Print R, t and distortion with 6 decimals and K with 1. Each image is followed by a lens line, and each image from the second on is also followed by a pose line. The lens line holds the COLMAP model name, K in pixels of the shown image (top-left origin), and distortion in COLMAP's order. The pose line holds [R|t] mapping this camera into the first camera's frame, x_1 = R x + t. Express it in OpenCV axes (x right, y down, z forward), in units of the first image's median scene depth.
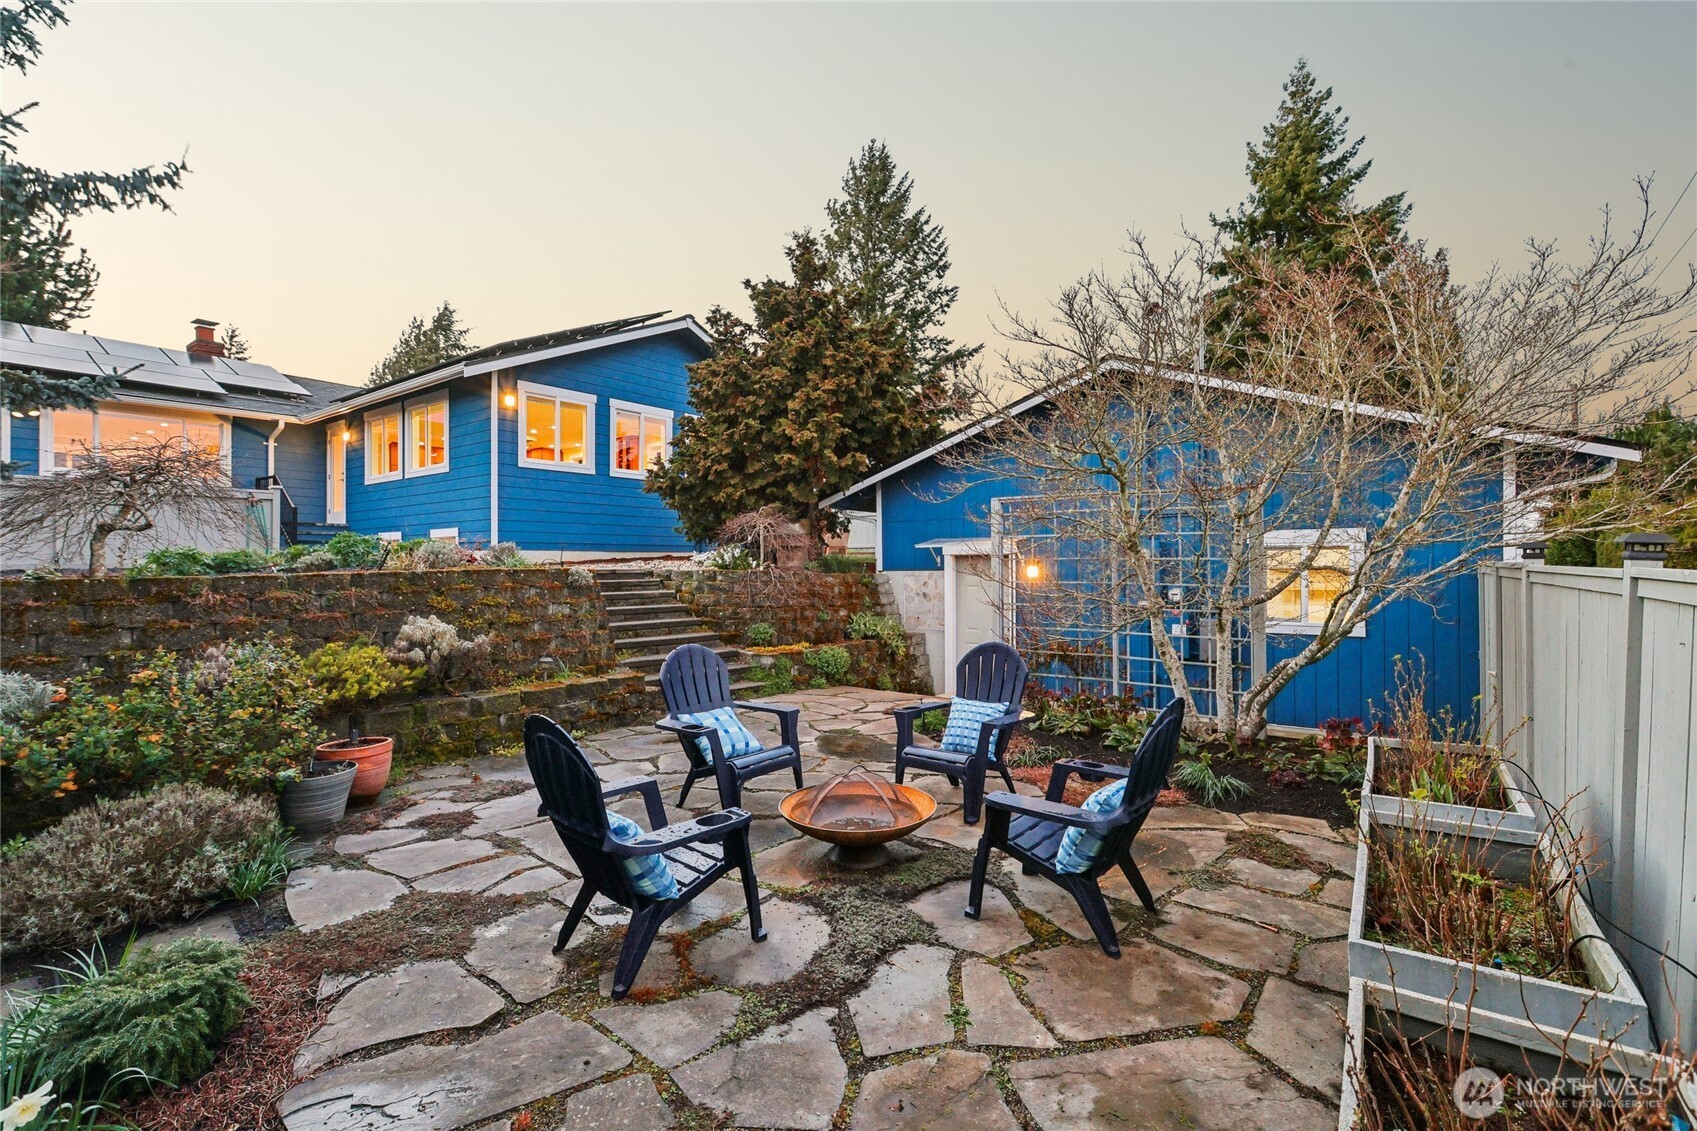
lens RADIAL K [[782.0, 0, 848.5], [0, 782.0, 565.5], [0, 0, 1]] dist [0.001275, 0.000126]
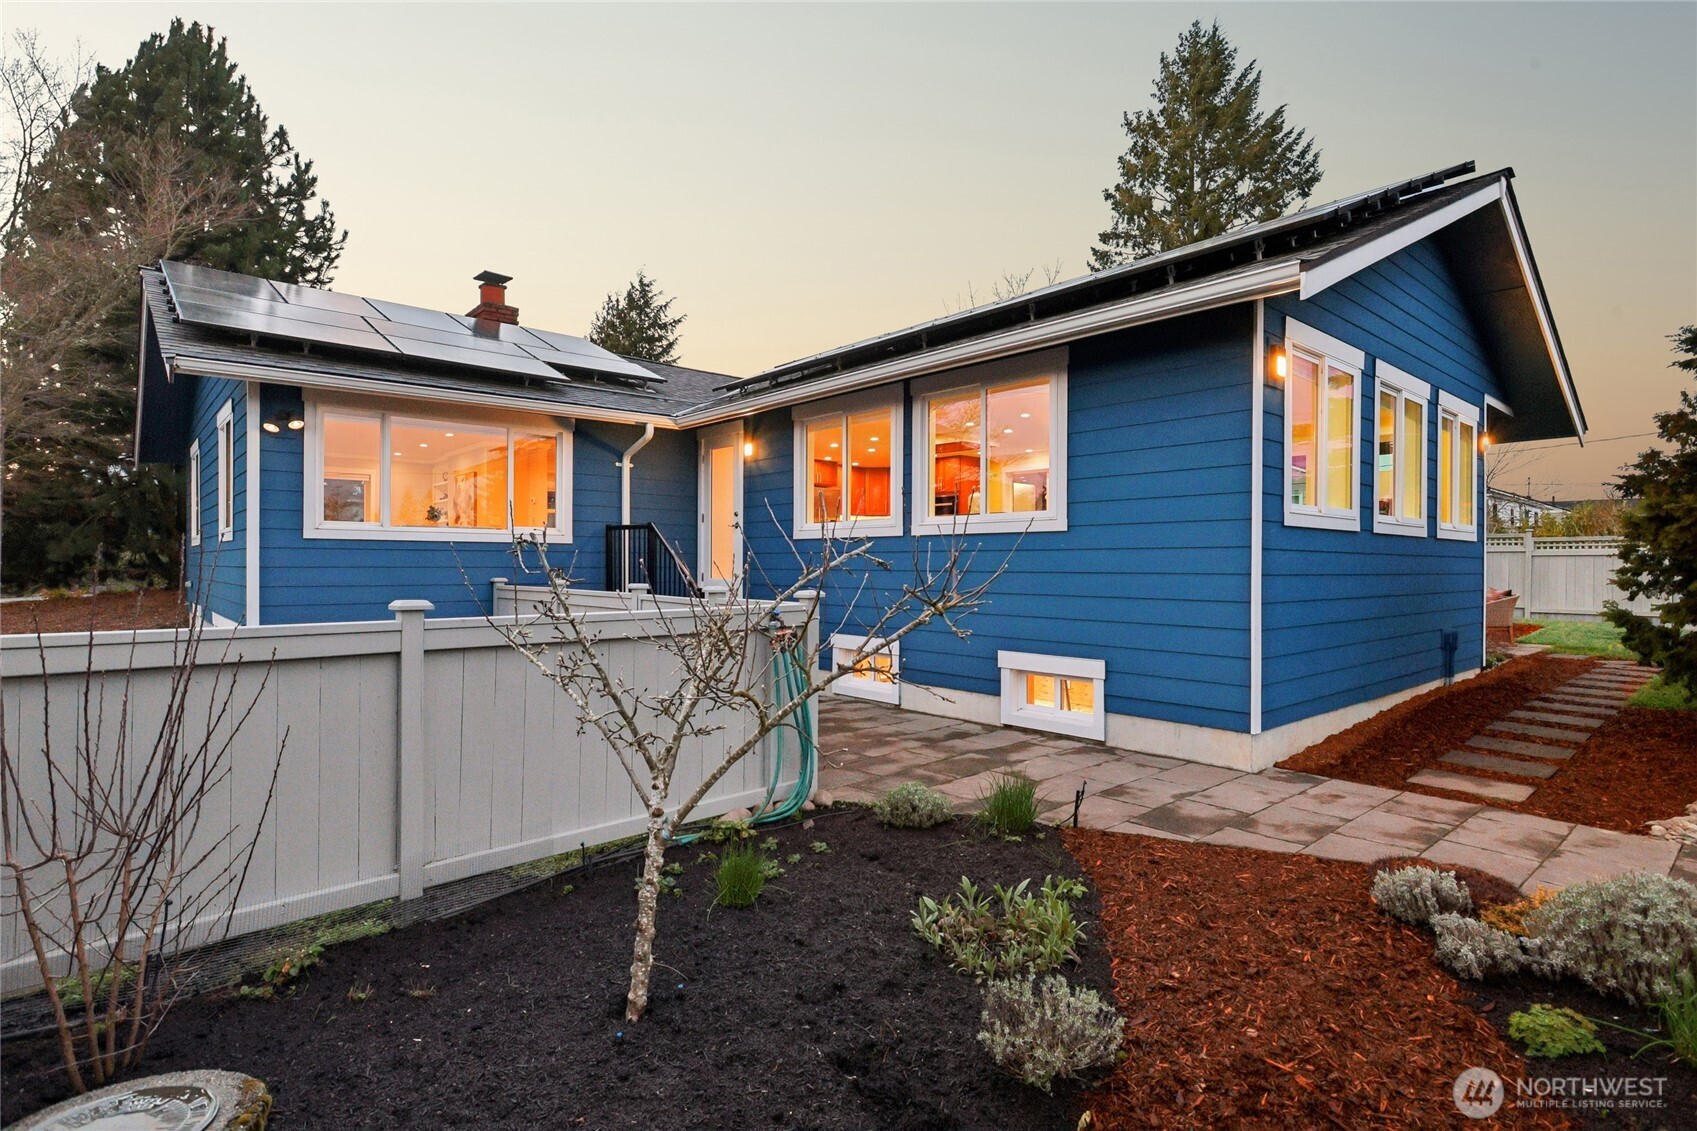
lens RADIAL K [[852.9, 0, 848.5], [0, 852.9, 565.5], [0, 0, 1]] dist [-0.002153, -0.000164]
pose [[0.980998, 0.007291, -0.193878, -0.351594], [-0.005441, 0.999934, 0.010075, -0.067201], [0.193939, -0.008829, 0.980974, 0.315096]]
